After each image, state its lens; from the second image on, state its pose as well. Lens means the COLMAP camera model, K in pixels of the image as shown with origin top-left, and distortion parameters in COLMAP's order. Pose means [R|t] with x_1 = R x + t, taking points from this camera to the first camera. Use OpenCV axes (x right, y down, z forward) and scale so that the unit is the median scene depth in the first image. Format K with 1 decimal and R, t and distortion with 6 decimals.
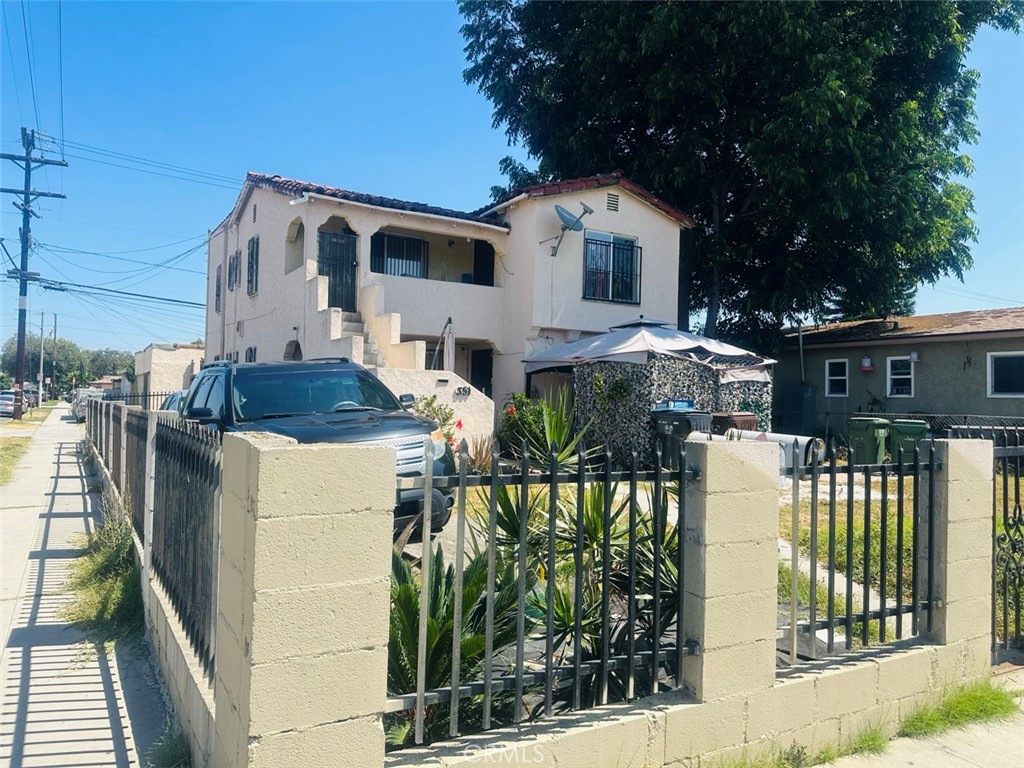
lens RADIAL K [[717.4, 0, 506.9], [0, 717.4, 388.9], [0, 0, 1]] dist [0.084240, -0.108729]
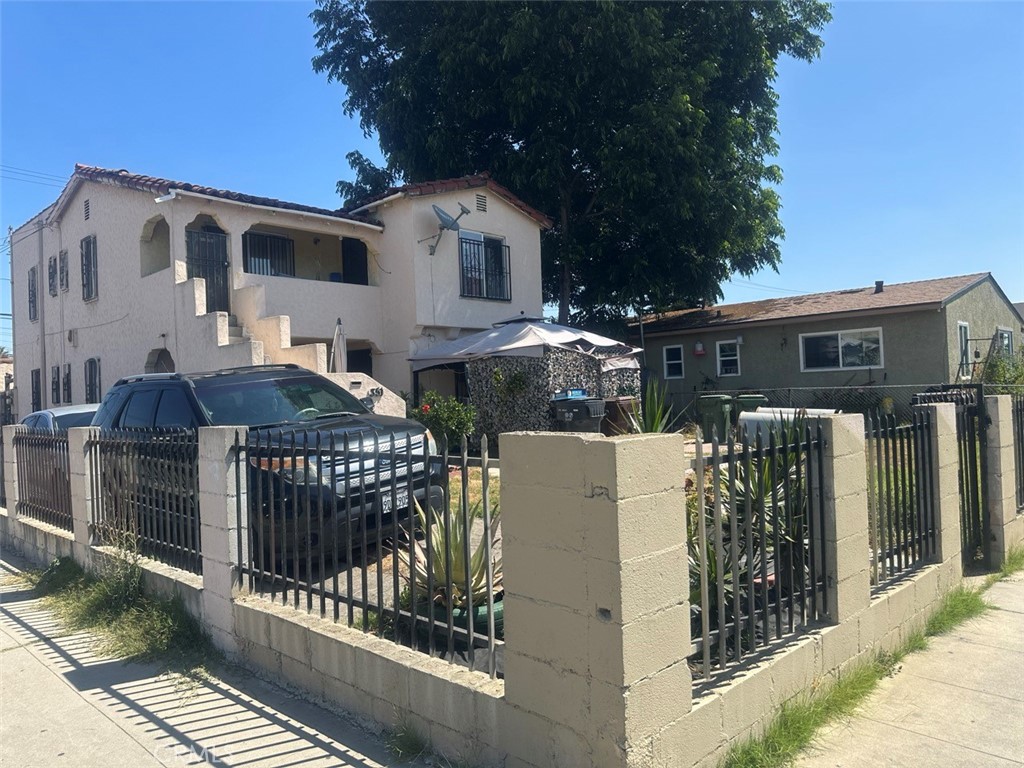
lens RADIAL K [[715.8, 0, 506.6], [0, 715.8, 392.9], [0, 0, 1]] dist [0.129221, -0.204755]
pose [[0.964732, -0.058514, 0.256647, -0.107032], [0.055545, 0.998279, 0.018811, -0.003693], [-0.257306, -0.003892, 0.966322, -0.011424]]
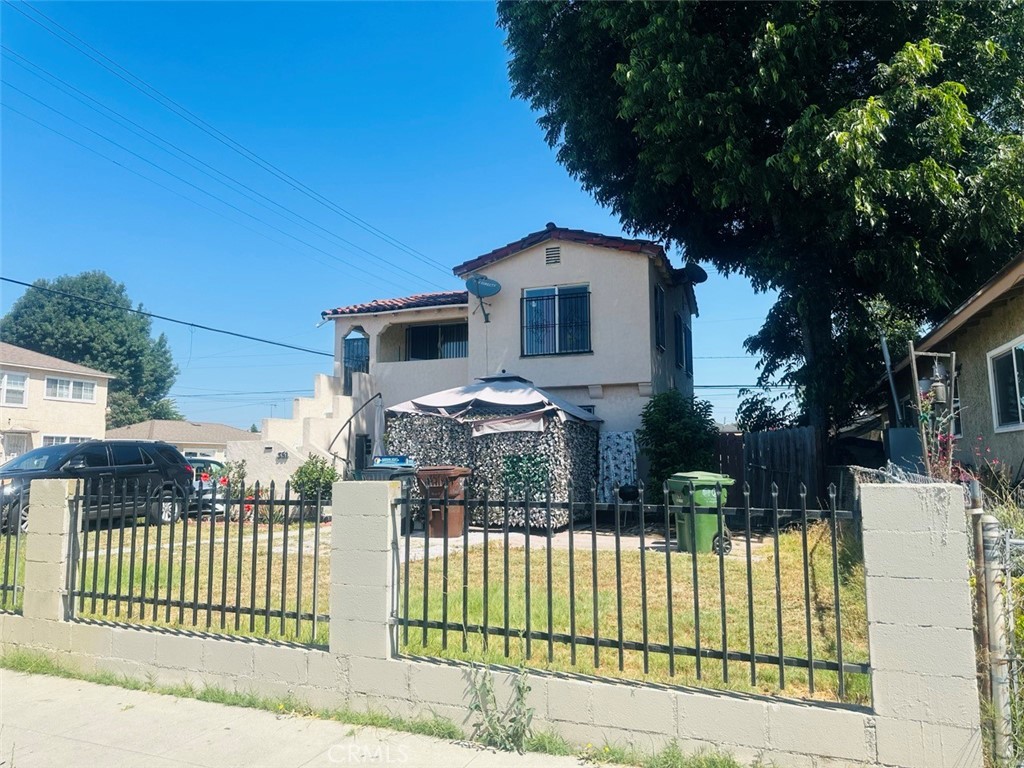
lens RADIAL K [[715.9, 0, 511.8], [0, 715.9, 374.2], [0, 0, 1]] dist [0.152756, -0.269822]
pose [[0.622472, -0.121054, -0.773223, 0.911117], [0.032266, 0.991095, -0.129188, 0.029504], [0.781976, 0.055467, 0.620835, 0.379685]]
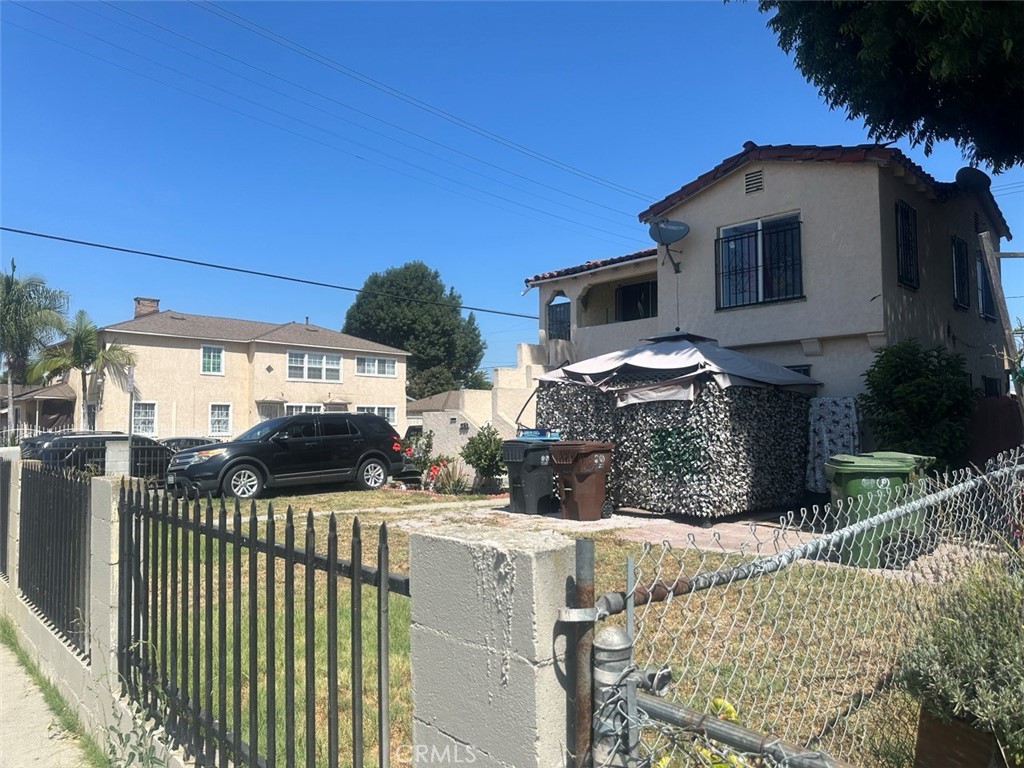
lens RADIAL K [[718.6, 0, 497.4], [0, 718.6, 387.7], [0, 0, 1]] dist [0.121403, -0.216219]
pose [[0.215227, -0.080178, -0.973267, 0.913992], [0.025644, 0.996744, -0.076442, 0.025269], [0.976227, -0.008506, 0.216582, 0.583517]]
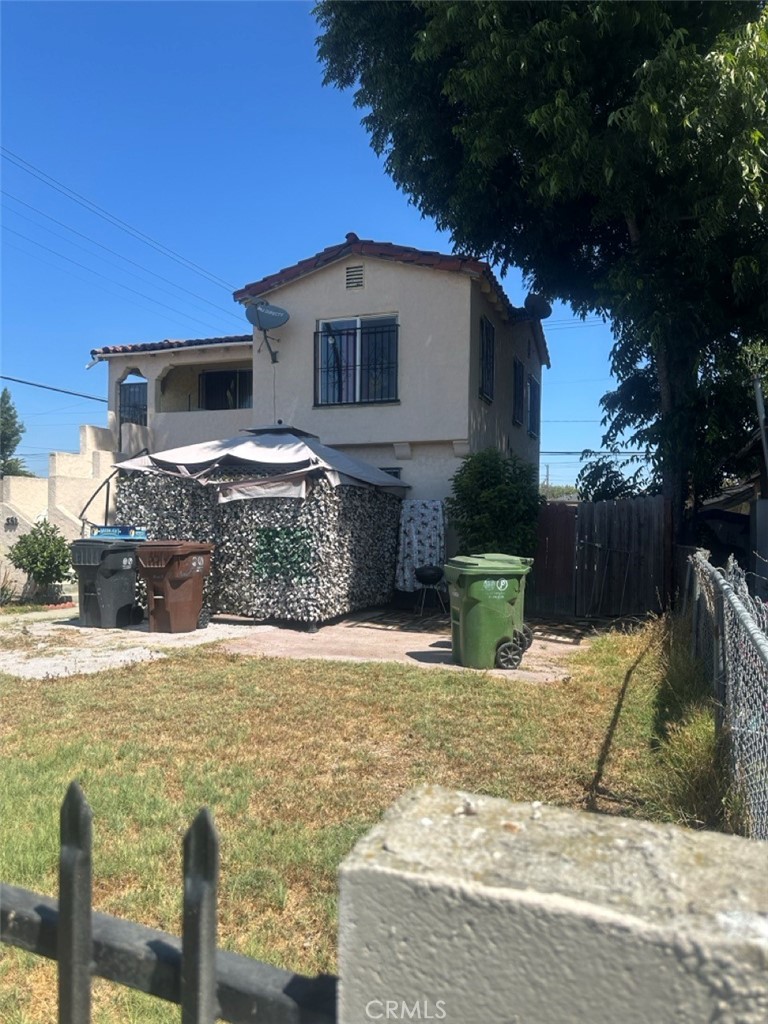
lens RADIAL K [[715.8, 0, 385.0], [0, 715.8, 523.0], [0, 0, 1]] dist [0.129221, -0.204755]
pose [[0.619539, -0.023181, -0.784624, 0.830743], [0.016190, 0.999729, -0.016753, 0.023467], [0.784799, -0.002323, 0.619746, 0.576494]]
